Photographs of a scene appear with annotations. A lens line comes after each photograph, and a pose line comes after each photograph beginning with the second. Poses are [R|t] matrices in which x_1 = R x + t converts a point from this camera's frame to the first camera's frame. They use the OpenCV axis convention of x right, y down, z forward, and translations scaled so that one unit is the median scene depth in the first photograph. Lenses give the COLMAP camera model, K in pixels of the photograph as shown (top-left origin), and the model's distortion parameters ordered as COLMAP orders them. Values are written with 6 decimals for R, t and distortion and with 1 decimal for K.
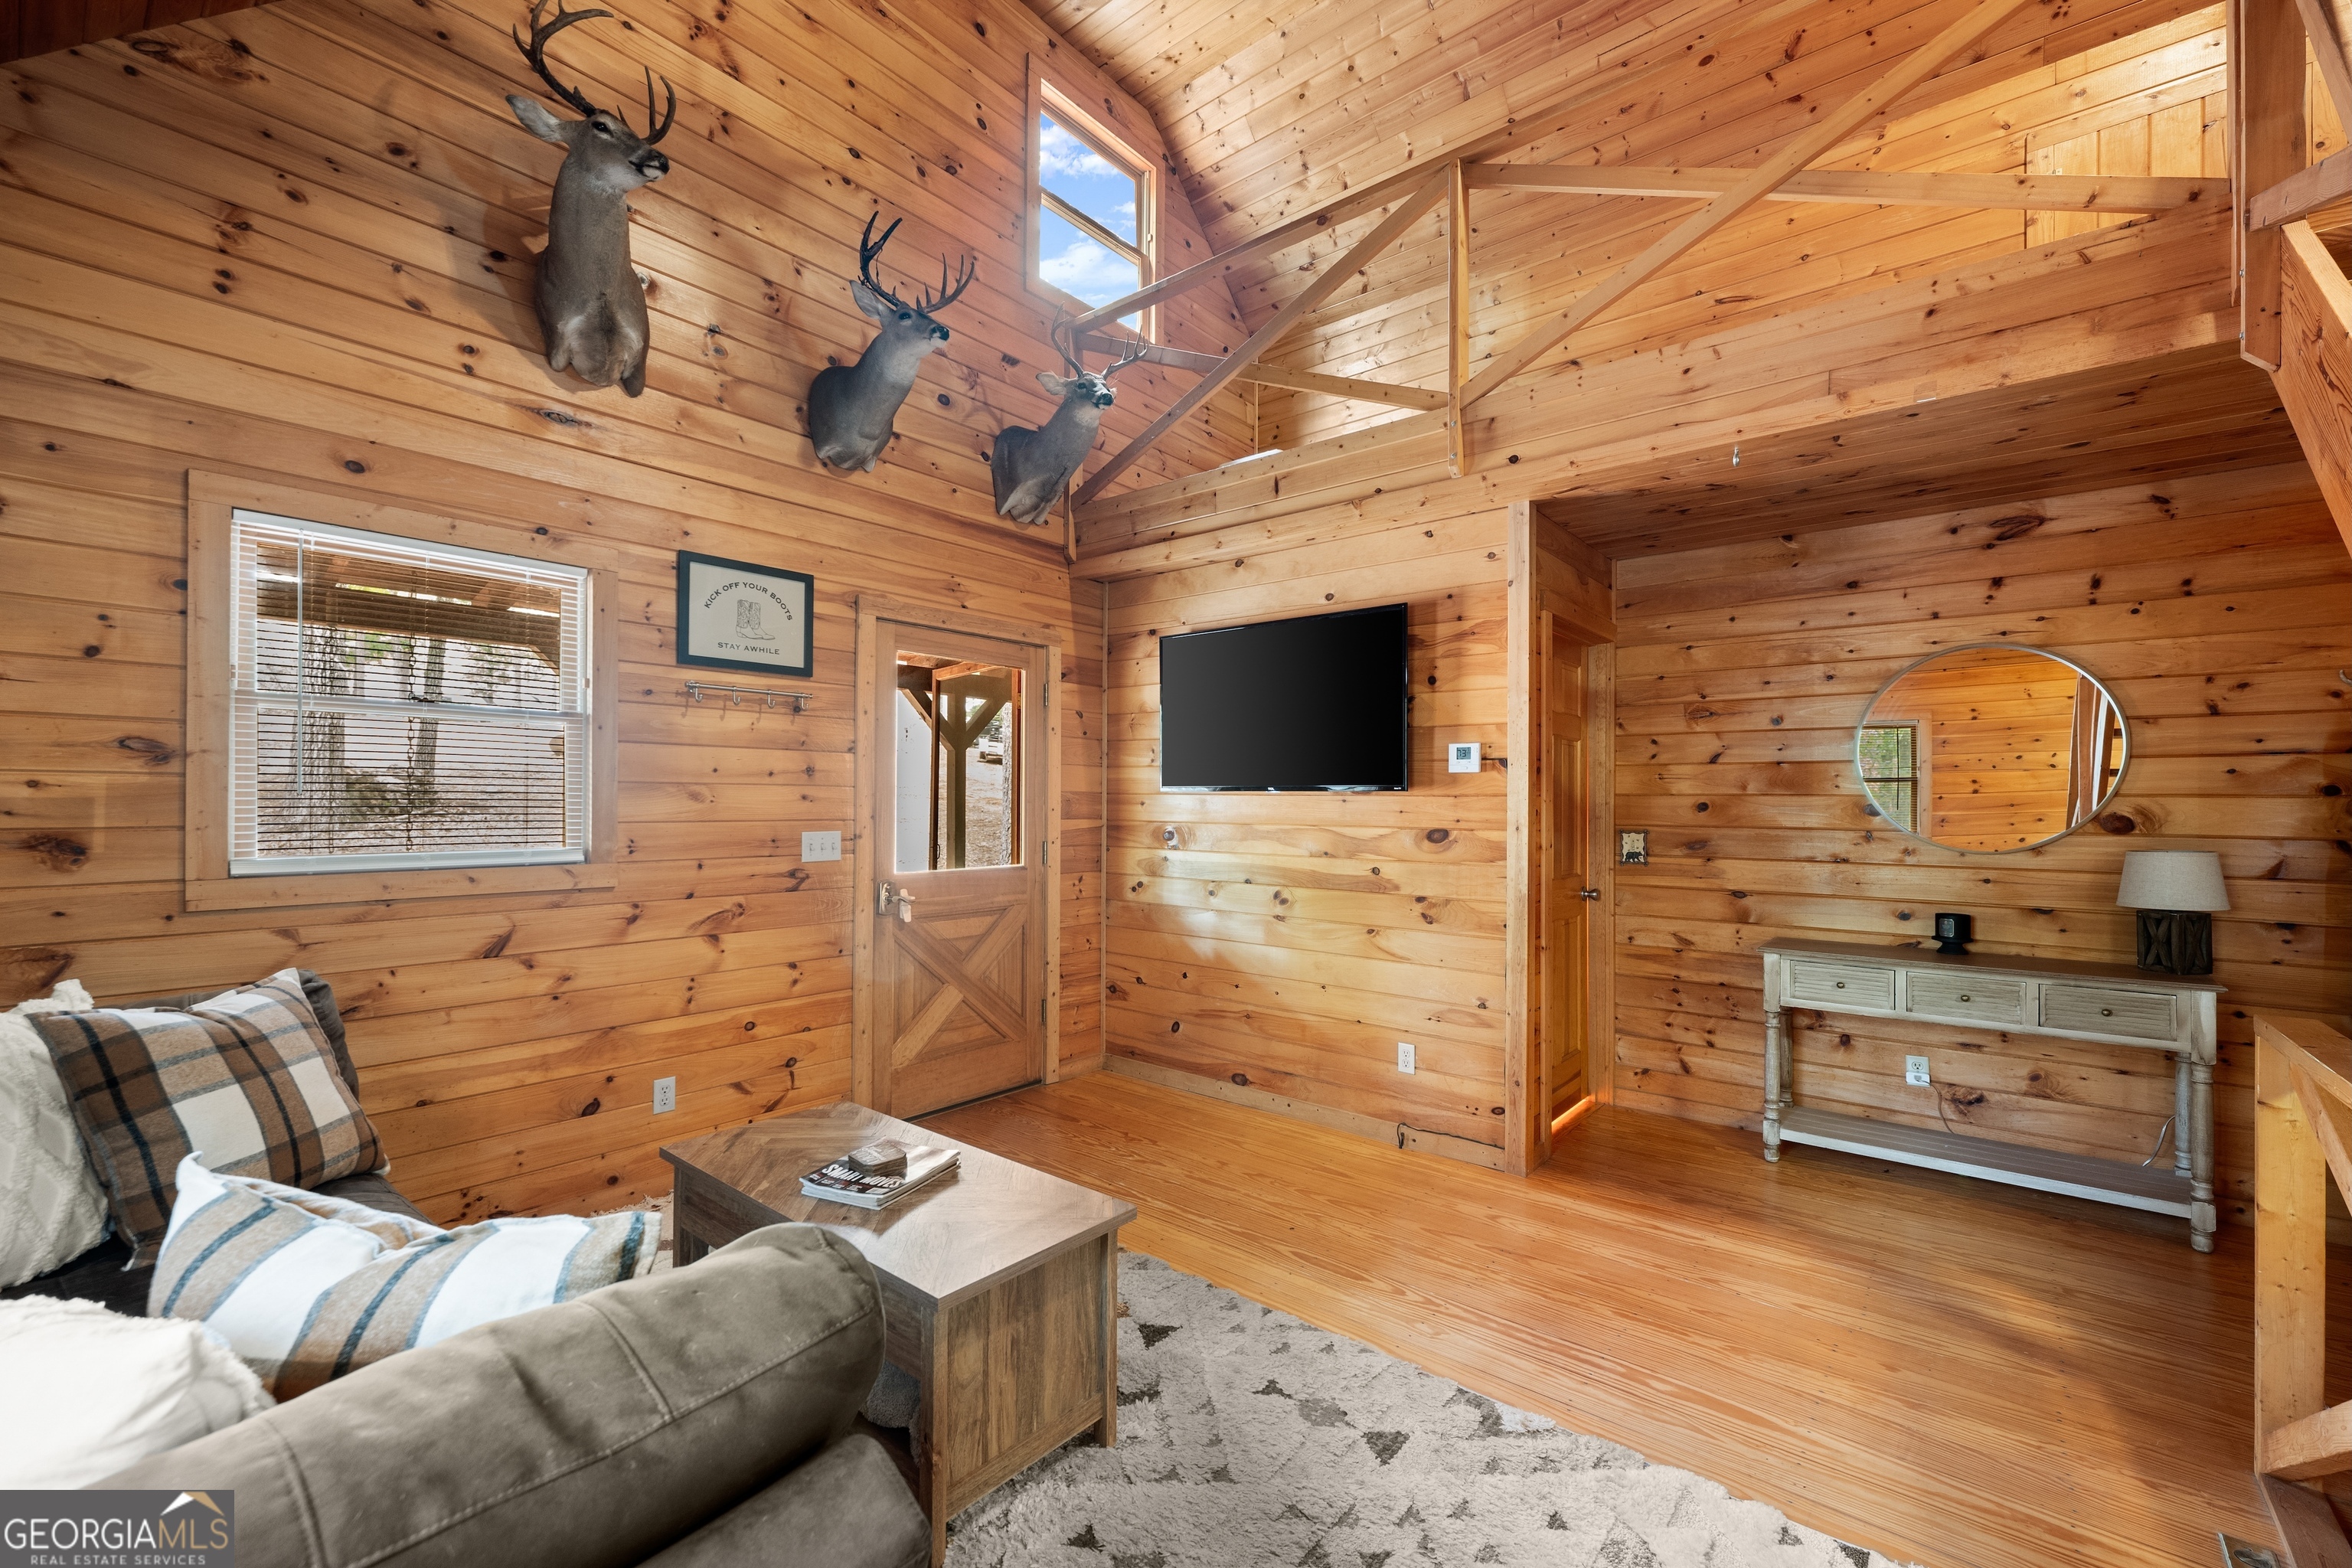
lens RADIAL K [[972.7, 0, 1158.2], [0, 972.7, 795.1], [0, 0, 1]] dist [0.000371, 0.000401]
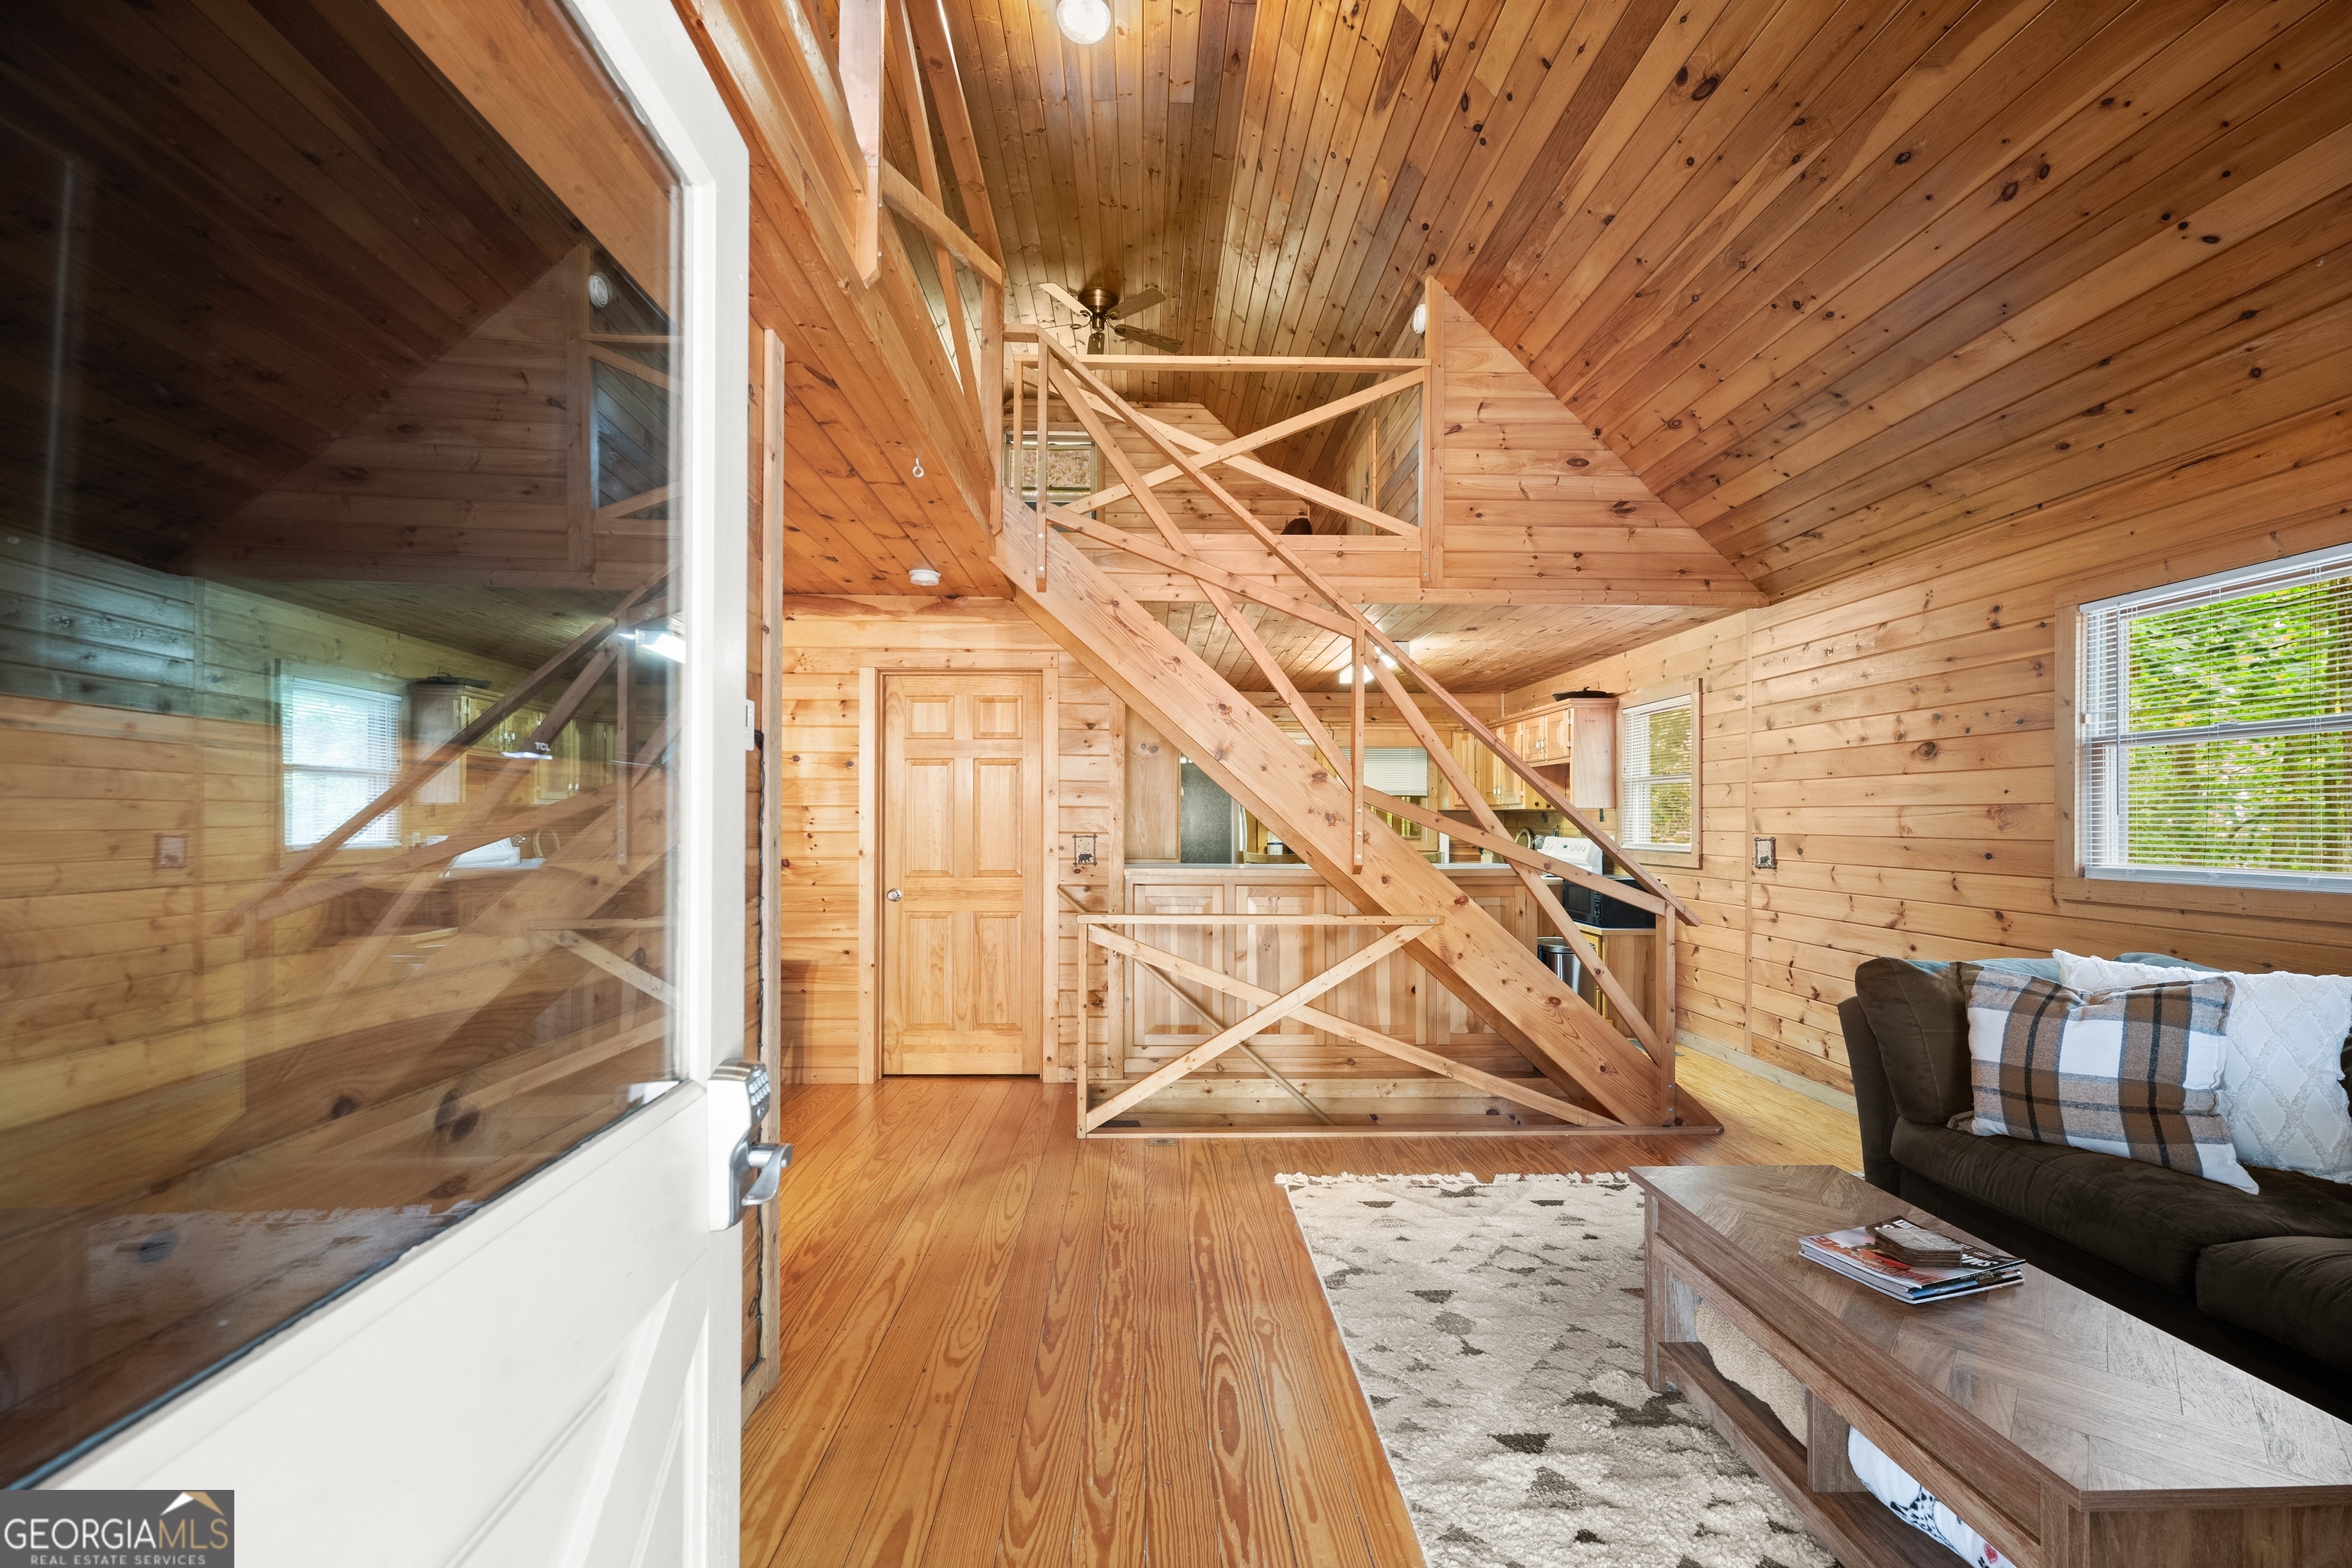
lens RADIAL K [[972.7, 0, 1181.4], [0, 972.7, 818.2], [0, 0, 1]] dist [0.000371, 0.000401]
pose [[-0.679639, -0.006564, 0.733518, -0.289573], [-0.013917, 0.999895, -0.003947, 0.014547], [-0.733415, -0.012891, -0.679659, 1.253997]]
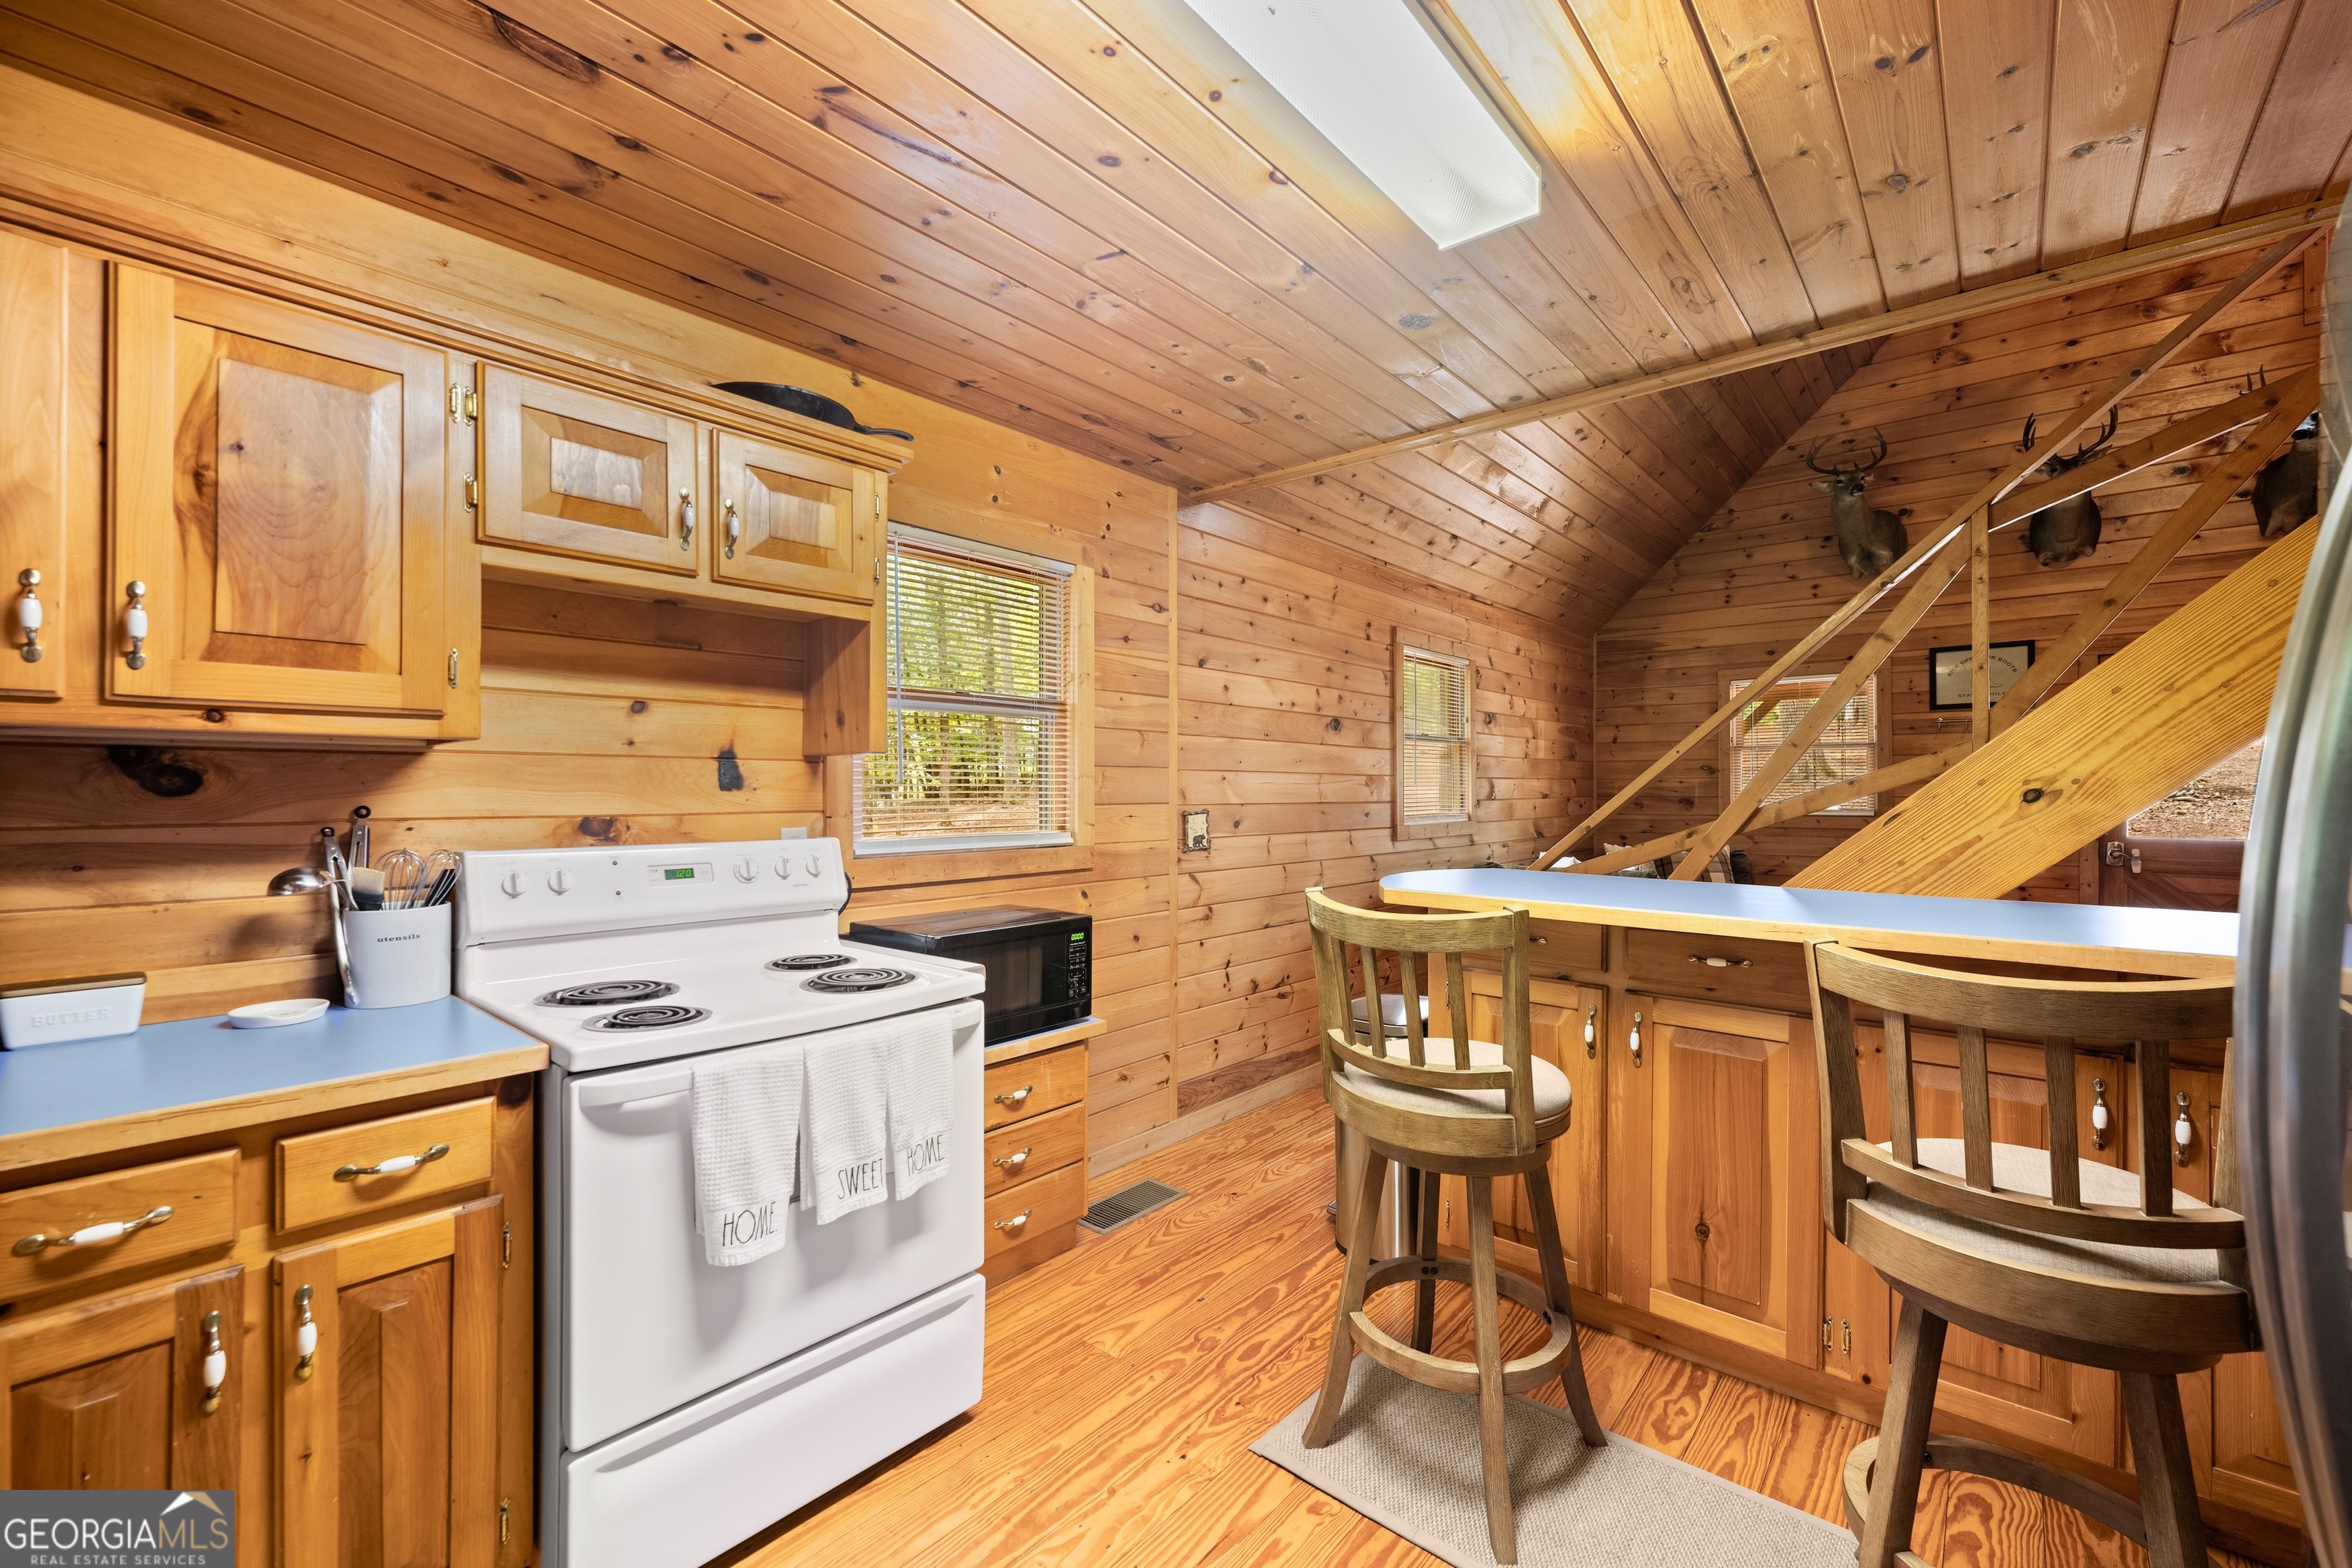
lens RADIAL K [[972.7, 0, 1186.8], [0, 972.7, 785.6], [0, 0, 1]] dist [0.000371, 0.000401]
pose [[0.002091, -0.011401, -0.999933, 1.267016], [0.010602, 0.999879, -0.011378, 0.011055], [0.999942, -0.010577, 0.002212, -0.383483]]
